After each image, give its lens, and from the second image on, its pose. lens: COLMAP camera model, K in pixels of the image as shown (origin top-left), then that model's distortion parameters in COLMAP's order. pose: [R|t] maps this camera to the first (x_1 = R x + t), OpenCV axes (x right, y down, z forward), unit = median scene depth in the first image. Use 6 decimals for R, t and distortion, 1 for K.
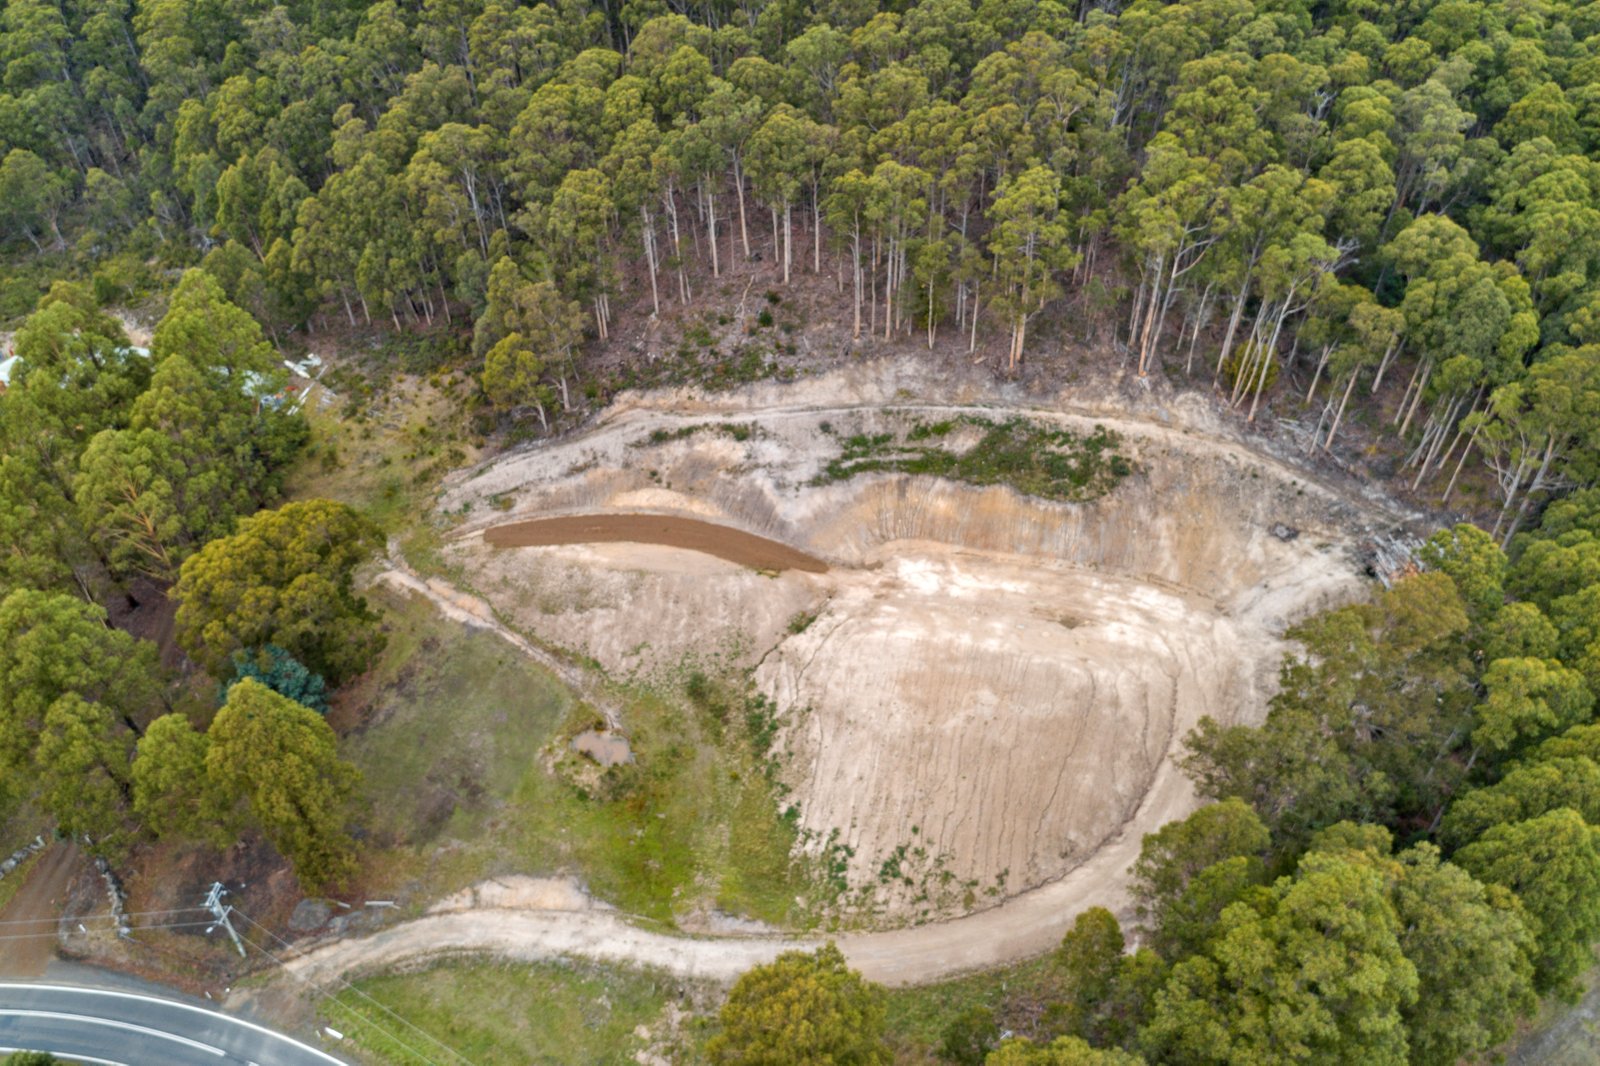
lens RADIAL K [[1064.6, 0, 800.0], [0, 1064.6, 533.0], [0, 0, 1]] dist [-0.013164, 0.003561]
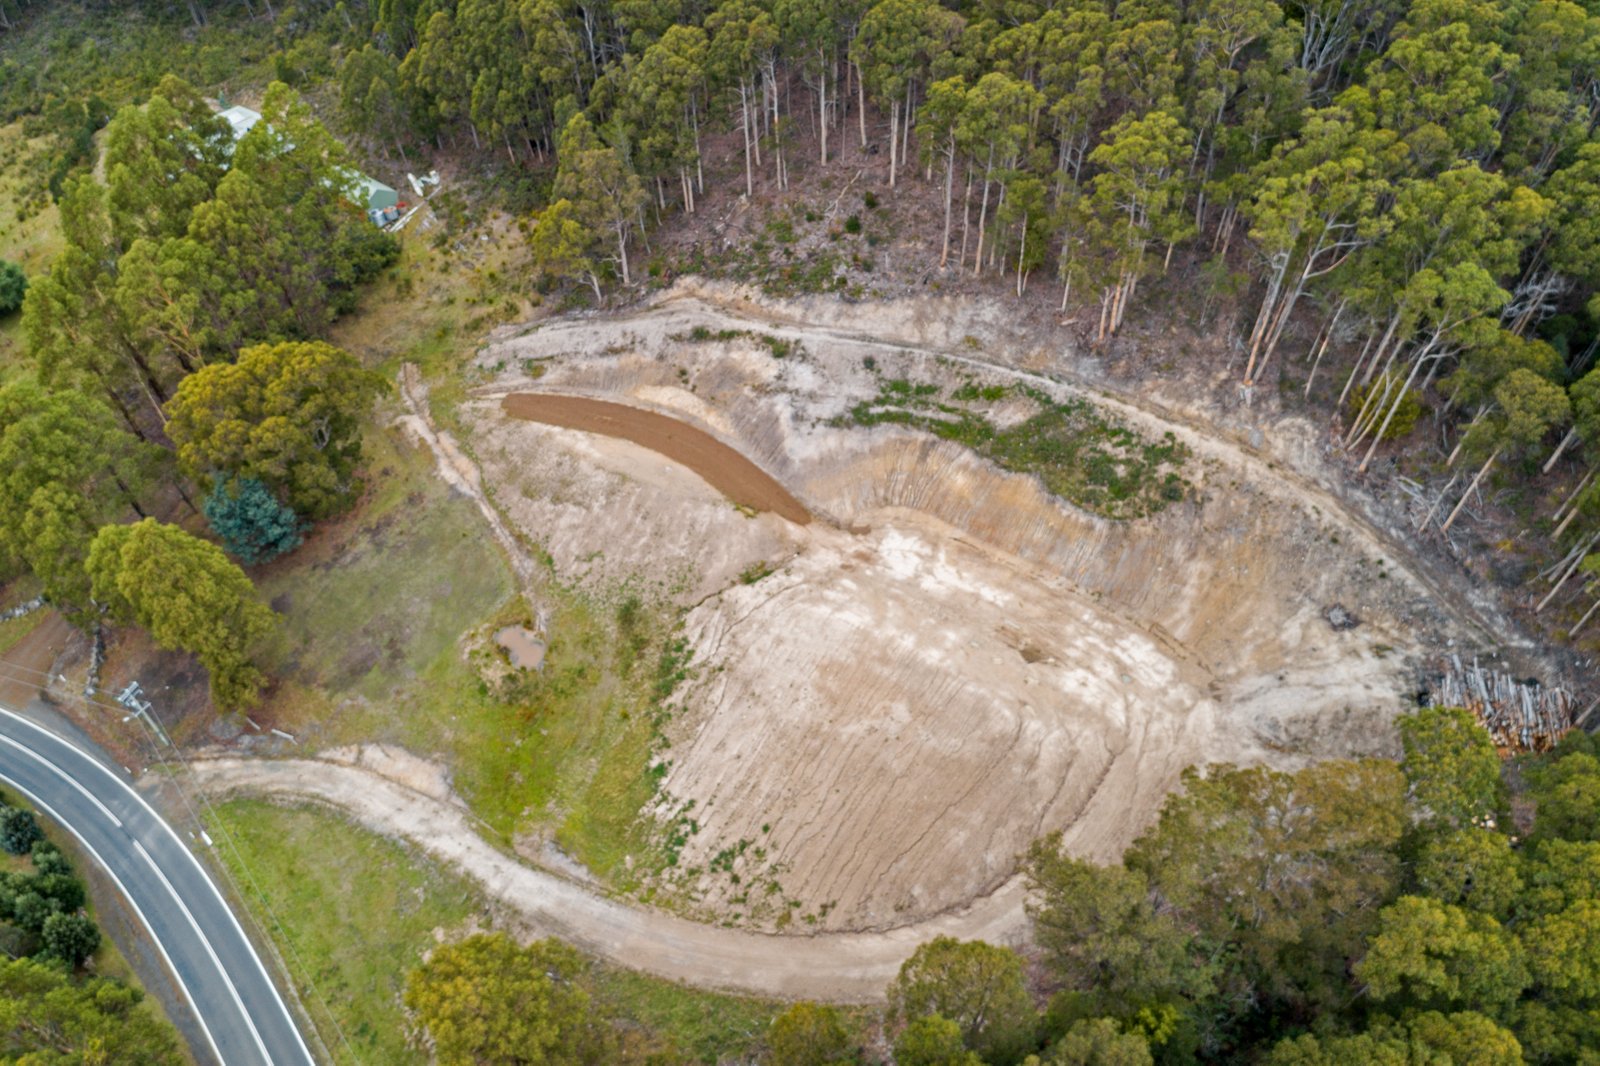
lens RADIAL K [[1064.6, 0, 800.0], [0, 1064.6, 533.0], [0, 0, 1]] dist [-0.013164, 0.003561]
pose [[0.939274, 0.254348, -0.230374, 0.227657], [-0.213305, 0.958595, 0.188670, -0.126235], [0.268823, -0.128073, 0.954637, 0.105437]]
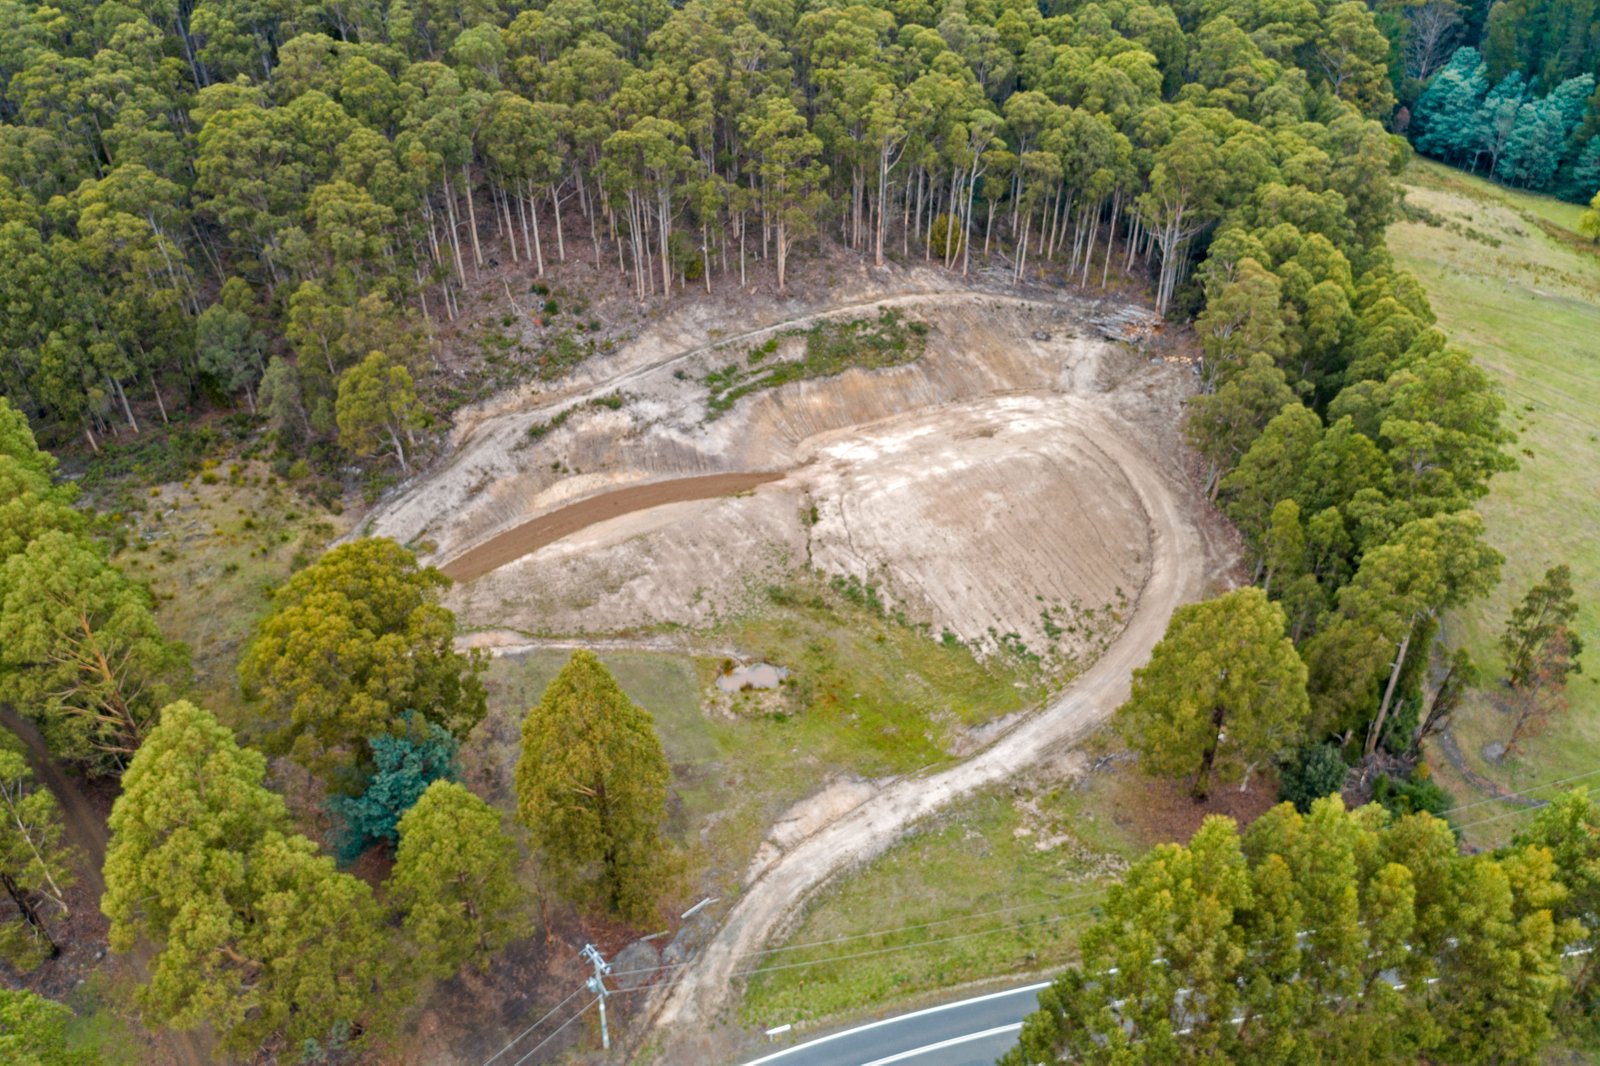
lens RADIAL K [[1064.6, 0, 800.0], [0, 1064.6, 533.0], [0, 0, 1]] dist [-0.013164, 0.003561]
pose [[0.749095, -0.345753, 0.565076, -0.547371], [0.412067, 0.911085, 0.011208, 0.078087], [-0.518707, 0.224454, 0.824963, 0.146760]]
